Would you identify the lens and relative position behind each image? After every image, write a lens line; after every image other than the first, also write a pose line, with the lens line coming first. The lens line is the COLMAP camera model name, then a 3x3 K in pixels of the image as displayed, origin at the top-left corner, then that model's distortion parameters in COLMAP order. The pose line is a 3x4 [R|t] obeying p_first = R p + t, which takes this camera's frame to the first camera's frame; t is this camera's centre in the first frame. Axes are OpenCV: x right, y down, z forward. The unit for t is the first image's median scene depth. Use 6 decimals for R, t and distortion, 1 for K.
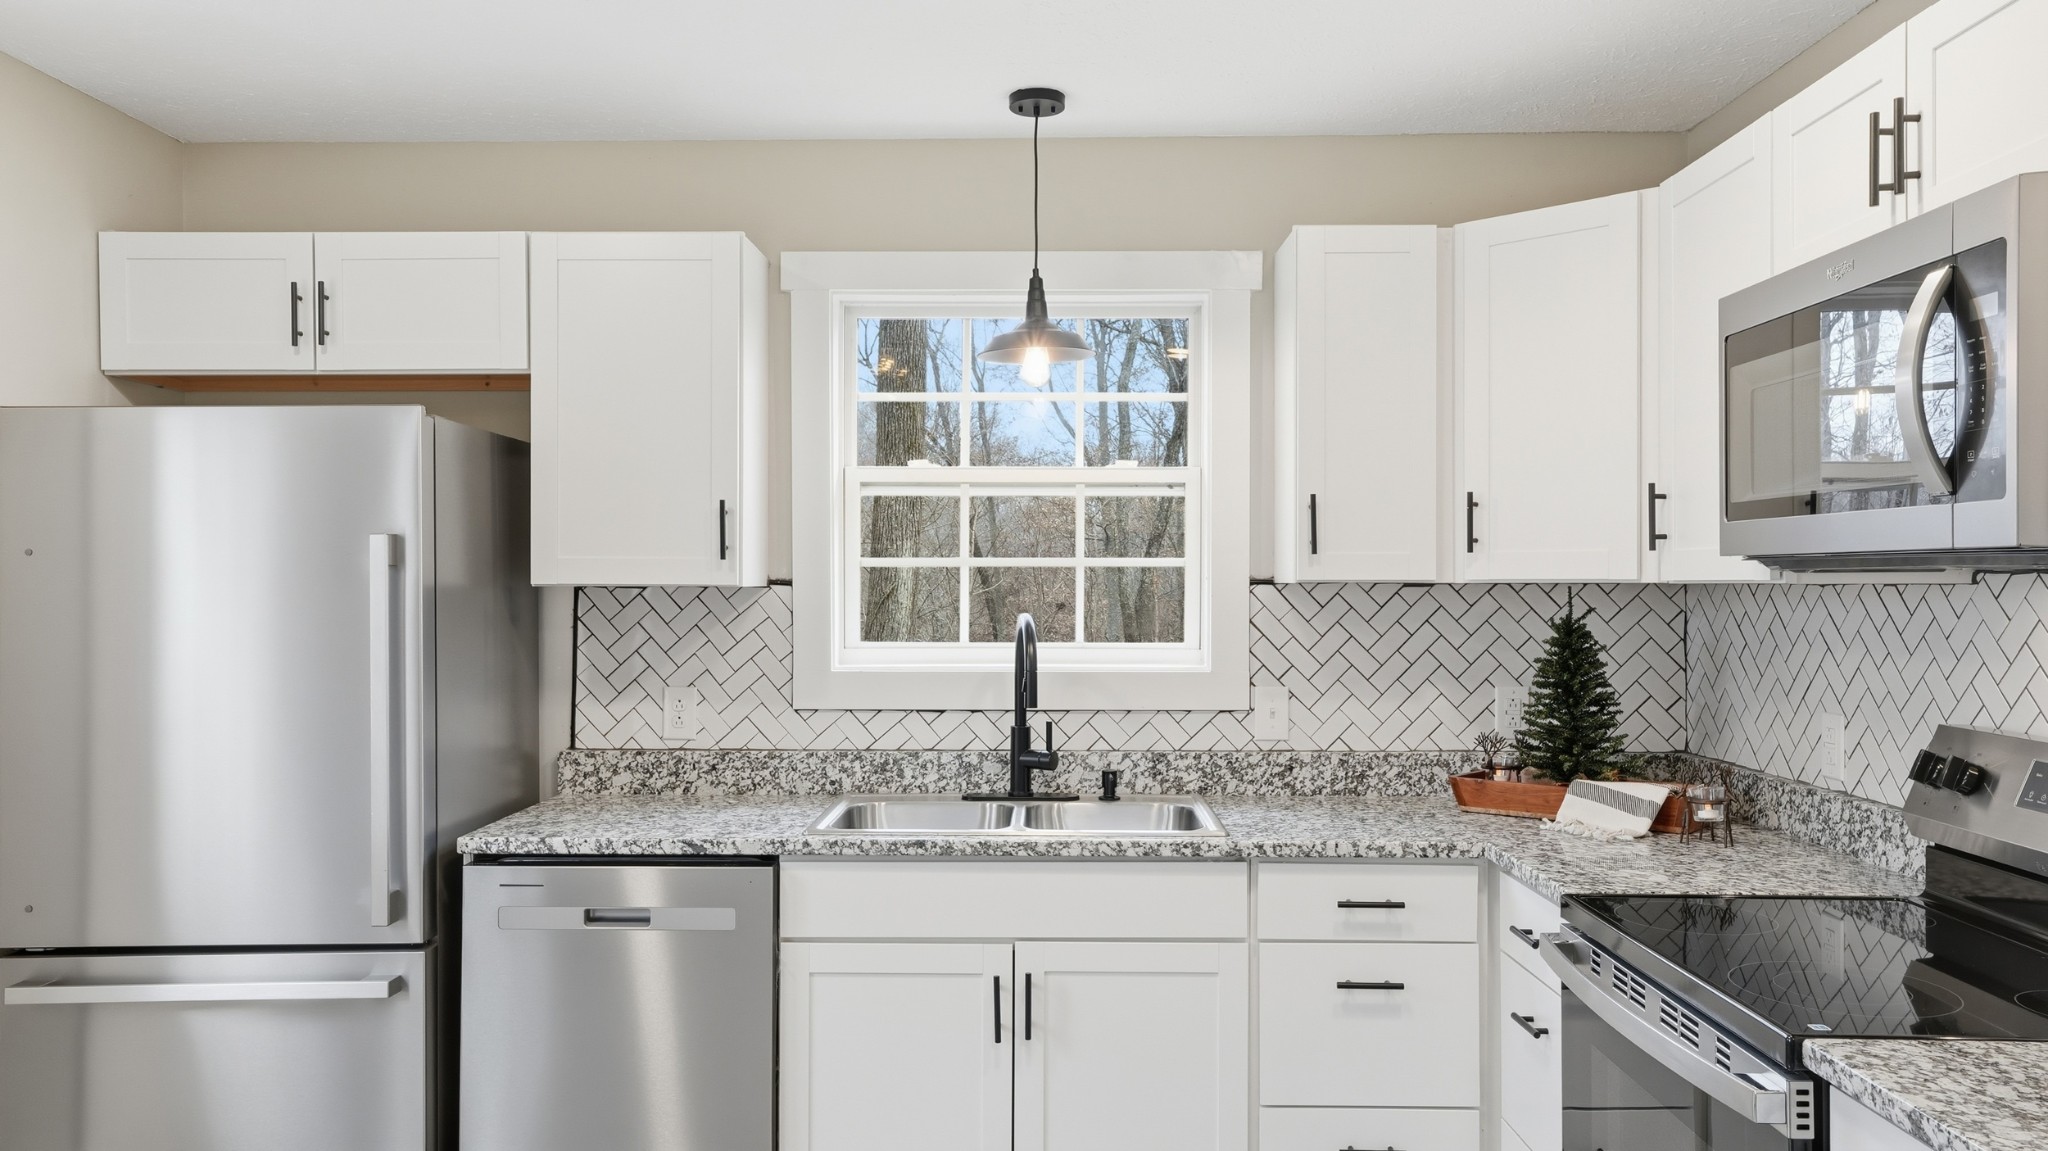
lens RADIAL K [[1555.4, 0, 1025.9], [0, 1555.4, 584.0], [0, 0, 1]] dist [0.030259, 0.008974]
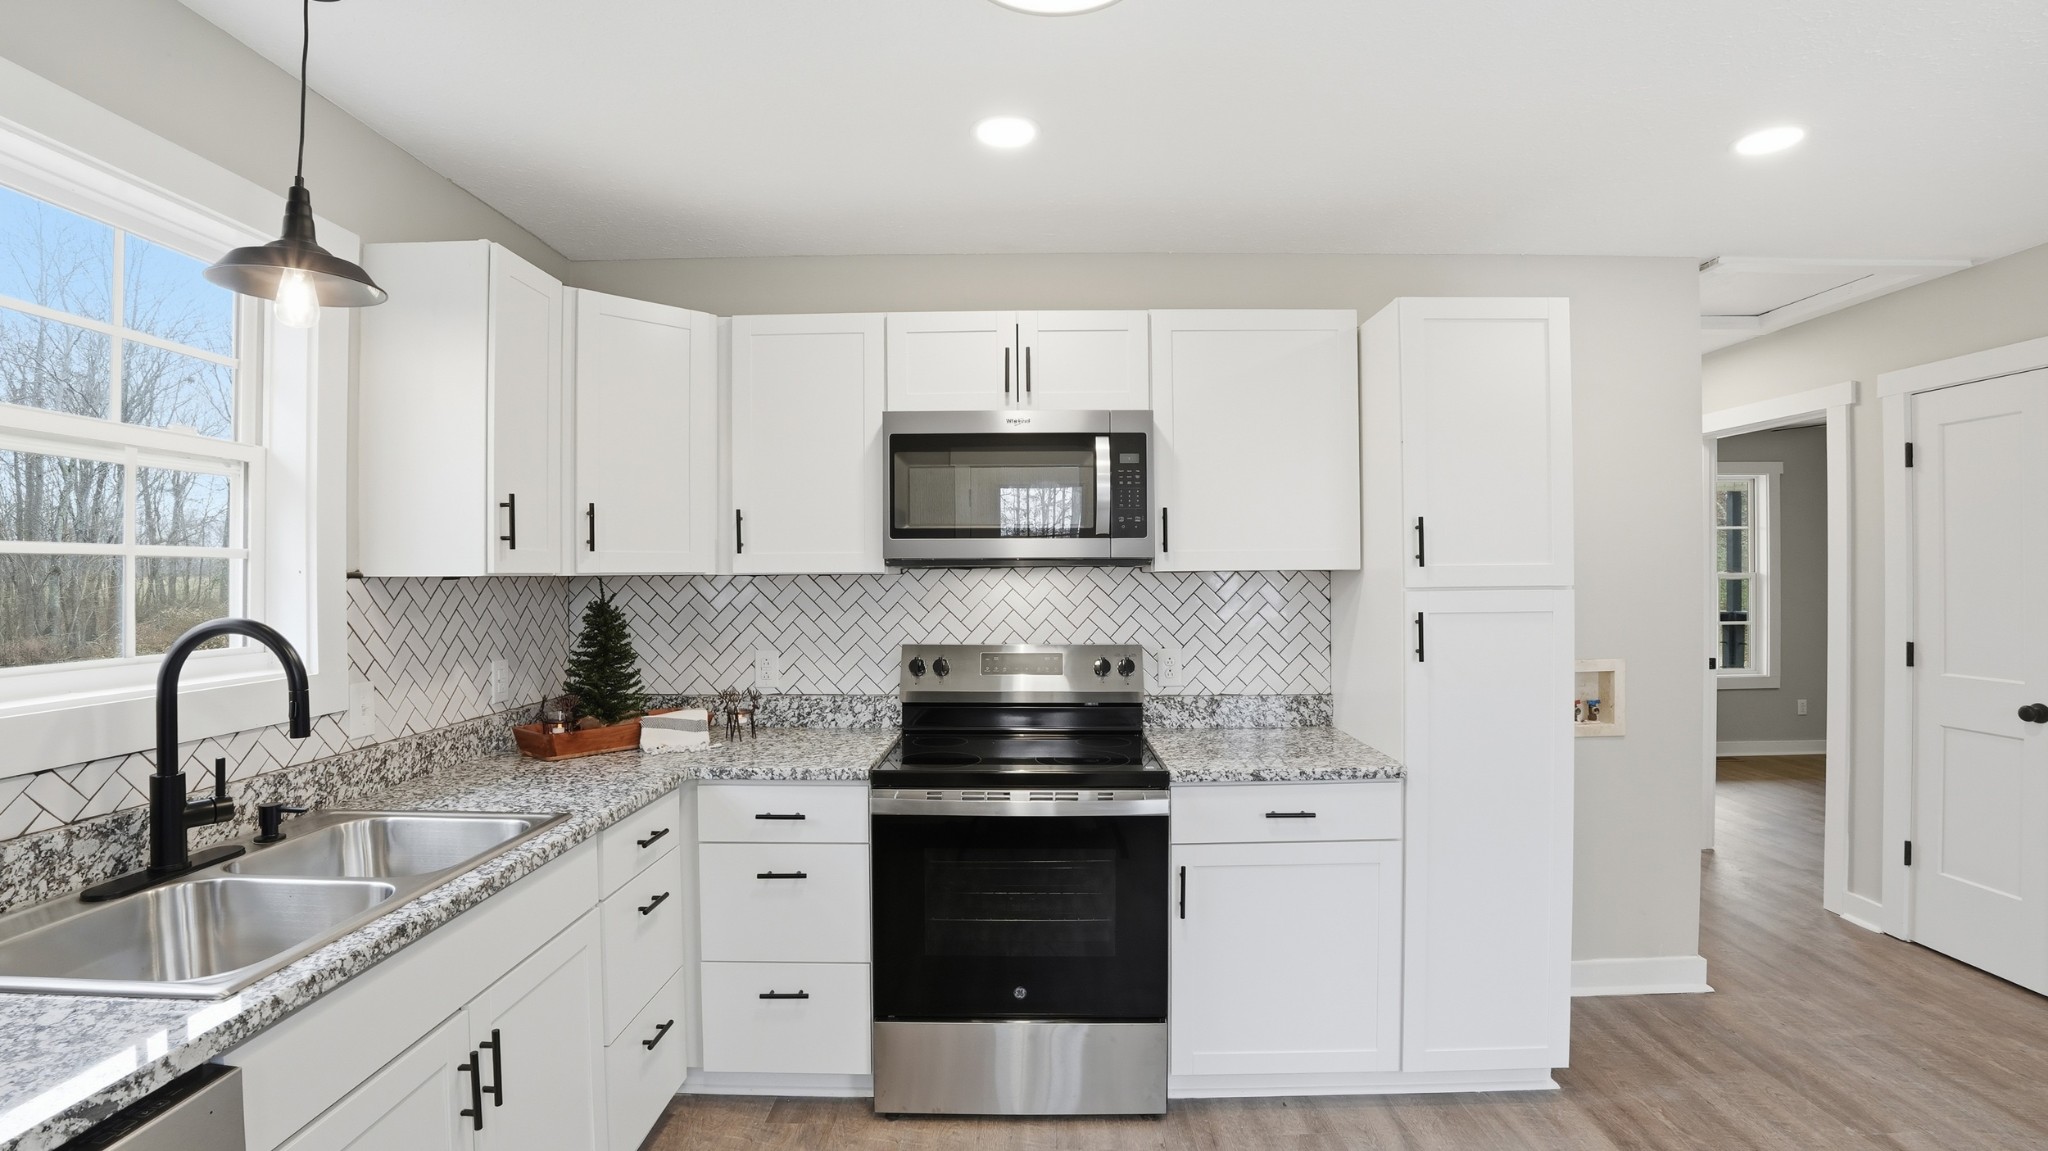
lens RADIAL K [[919.8, 0, 1030.8], [0, 919.8, 564.2], [0, 0, 1]] dist [-0.077352, 0.020367]
pose [[-0.010123, 0.010237, 0.999896, -0.406817], [0.007740, 0.999918, -0.010158, 0.000311], [-0.999919, 0.007636, -0.010202, 0.588902]]
